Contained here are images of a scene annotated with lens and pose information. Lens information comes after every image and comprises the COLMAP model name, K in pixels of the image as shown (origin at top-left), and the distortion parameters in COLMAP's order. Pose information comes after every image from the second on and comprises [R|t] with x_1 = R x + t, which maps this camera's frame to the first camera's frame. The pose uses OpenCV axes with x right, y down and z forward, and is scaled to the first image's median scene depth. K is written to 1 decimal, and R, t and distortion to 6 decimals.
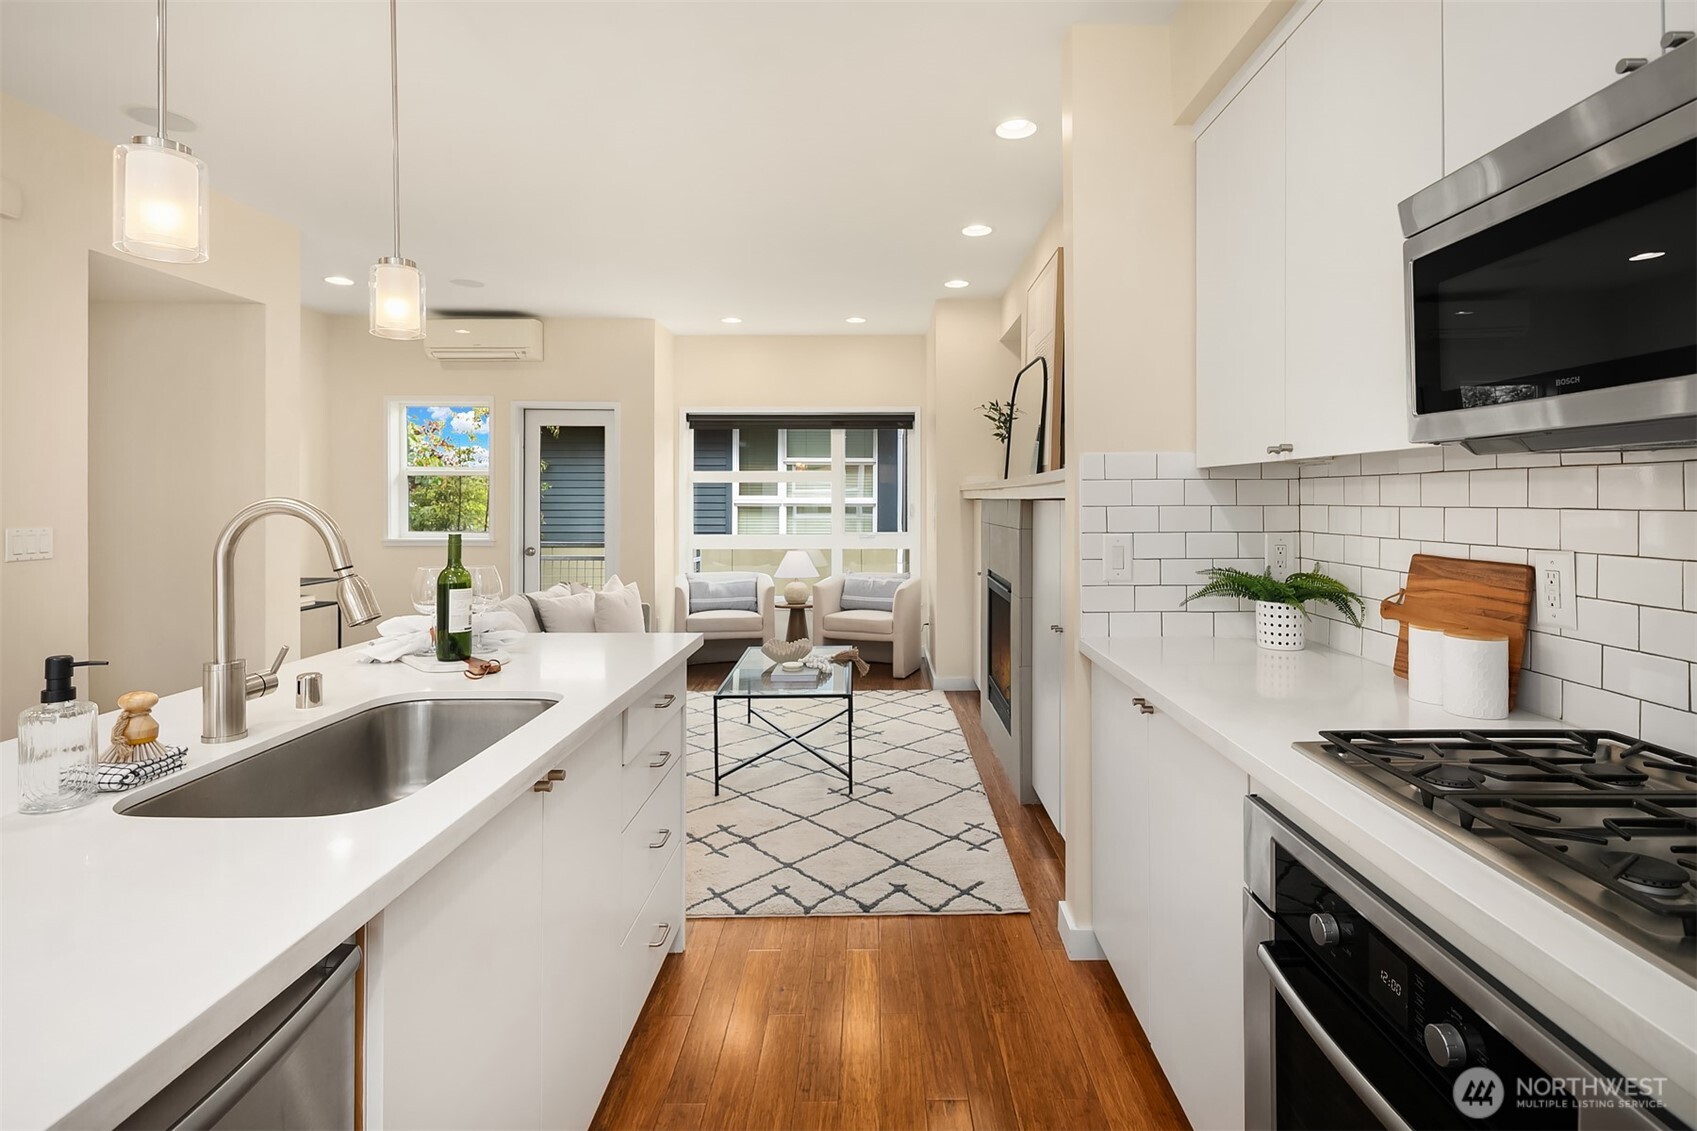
lens RADIAL K [[827.3, 0, 879.7], [0, 827.3, 501.8], [0, 0, 1]] dist [0.006184, -0.006168]
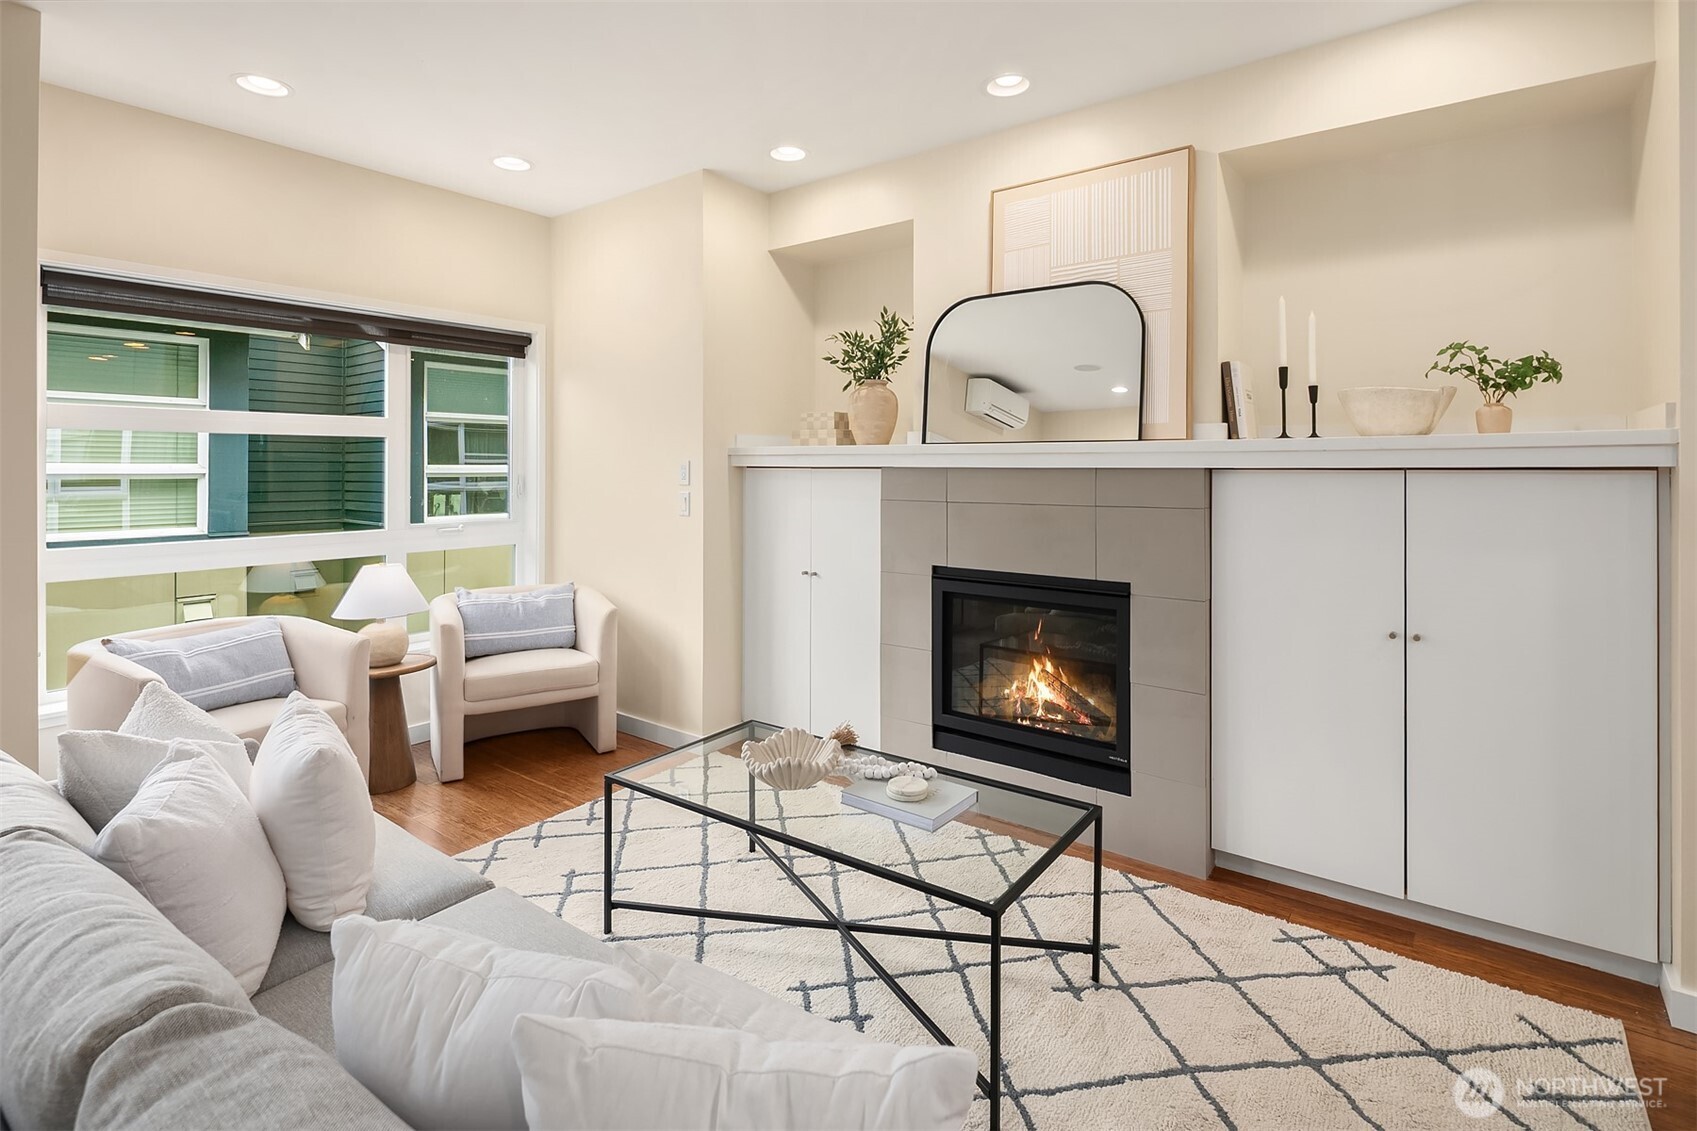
lens RADIAL K [[827.3, 0, 856.7], [0, 827.3, 458.7], [0, 0, 1]] dist [0.006184, -0.006168]
pose [[0.615627, 0.005761, 0.788017, -0.593344], [0.002892, 0.999950, -0.009571, -0.004872], [-0.788033, 0.008171, 0.615579, 0.772853]]
